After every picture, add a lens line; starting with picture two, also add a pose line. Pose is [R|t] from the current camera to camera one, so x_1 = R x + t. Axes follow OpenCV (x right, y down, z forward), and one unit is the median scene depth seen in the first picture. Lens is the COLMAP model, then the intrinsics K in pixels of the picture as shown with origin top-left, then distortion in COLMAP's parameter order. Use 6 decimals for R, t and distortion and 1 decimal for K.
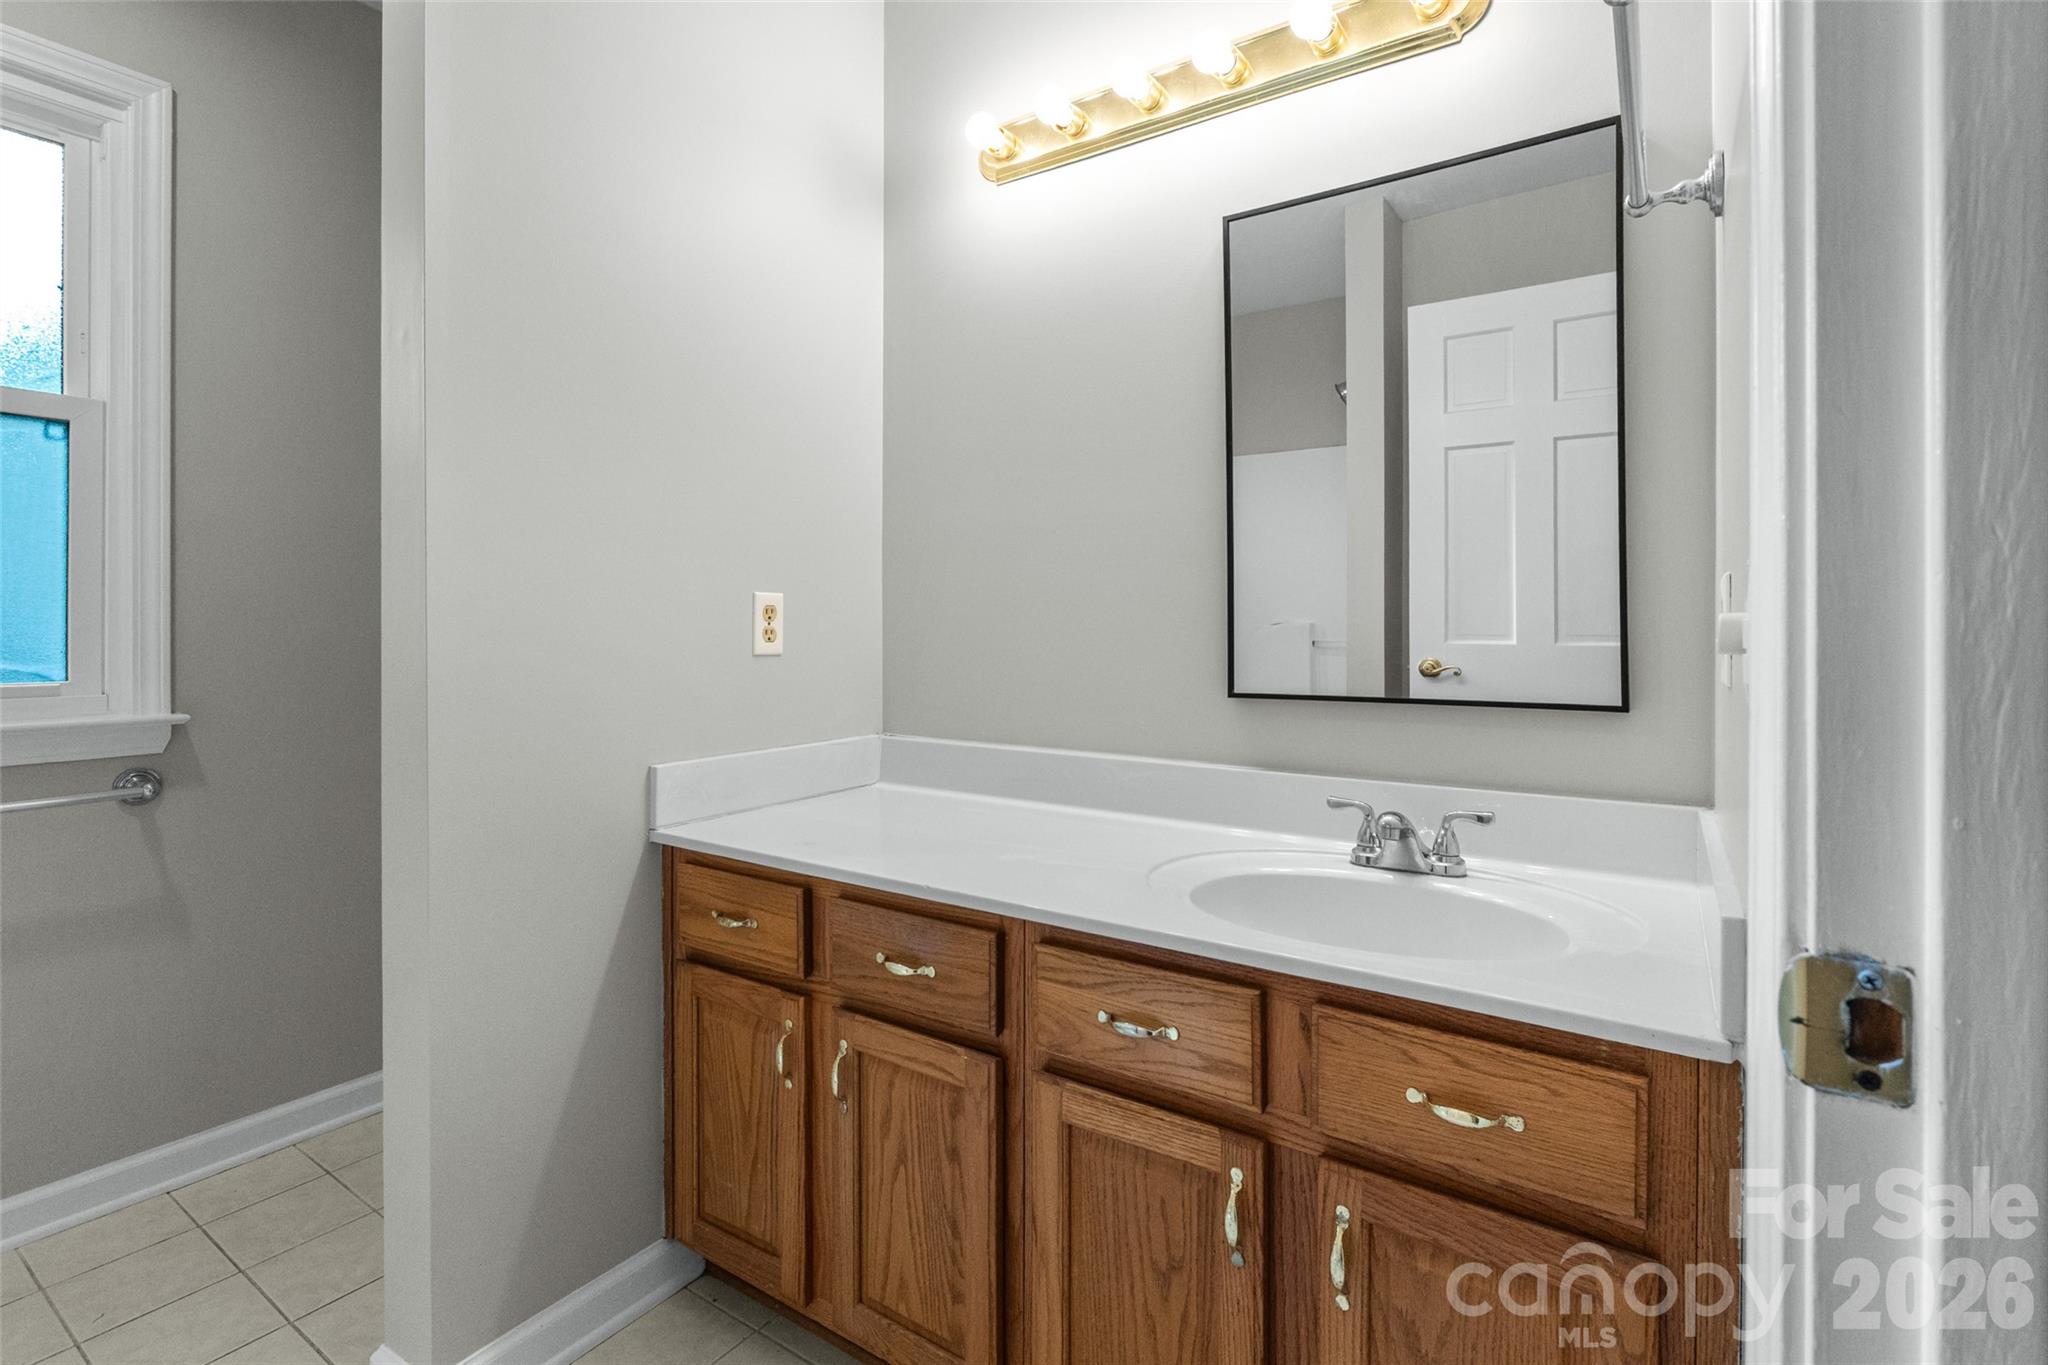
lens RADIAL K [[955.7, 0, 1004.2], [0, 955.7, 635.7], [0, 0, 1]] dist [-0.008647, 0.001728]
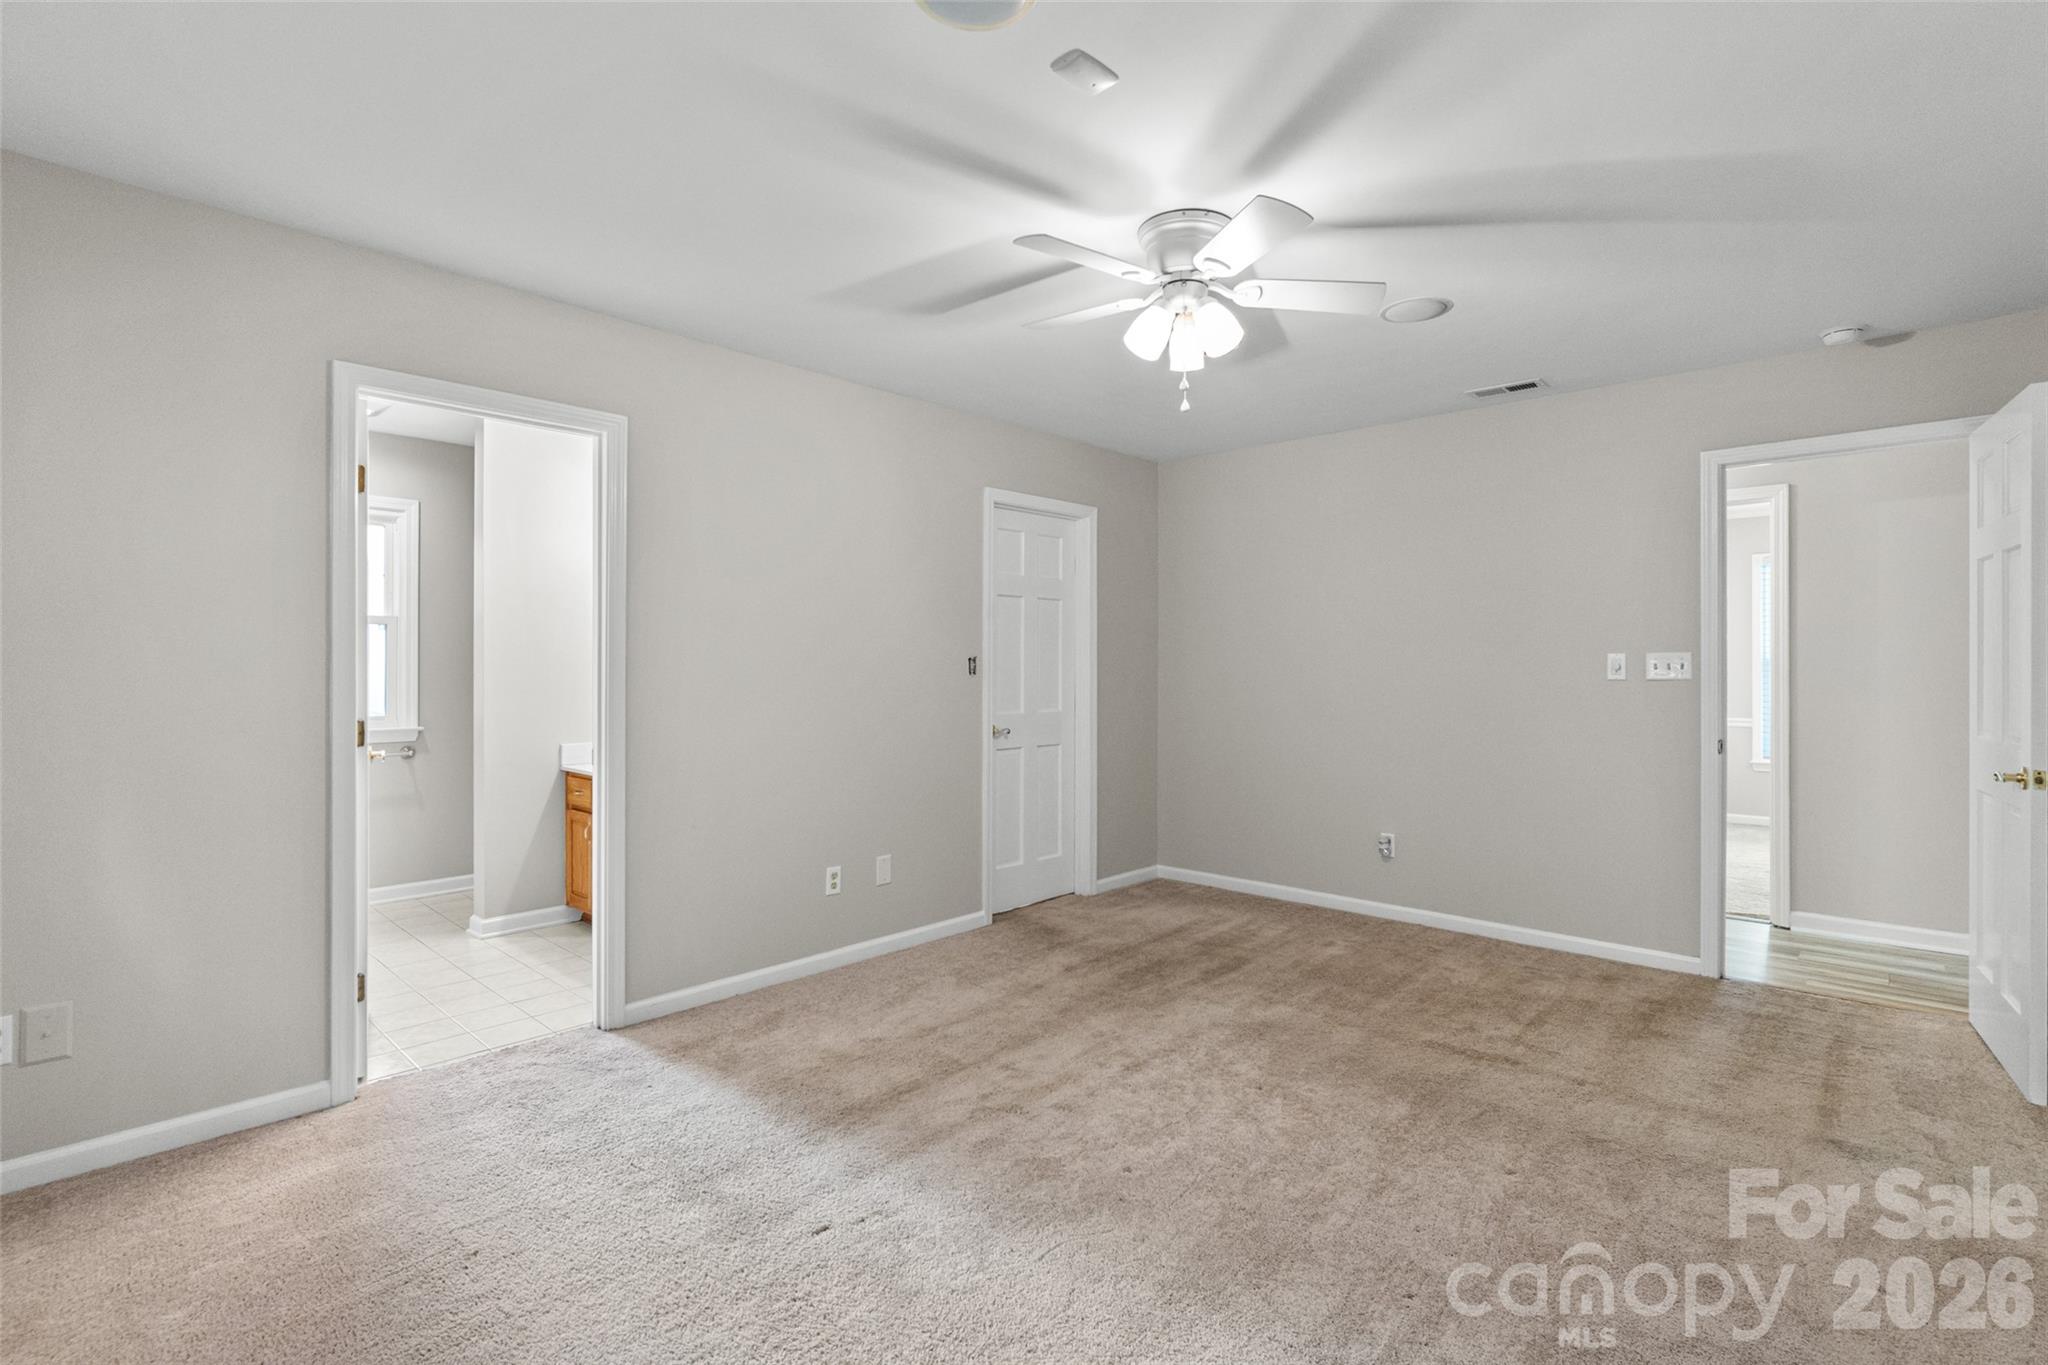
lens RADIAL K [[955.7, 0, 1023.5], [0, 955.7, 666.9], [0, 0, 1]] dist [-0.008647, 0.001728]
pose [[0.990829, 0.000829, -0.135122, 1.346009], [-0.001515, 0.999986, -0.004976, -0.089785], [0.135116, 0.005135, 0.990816, -1.631476]]
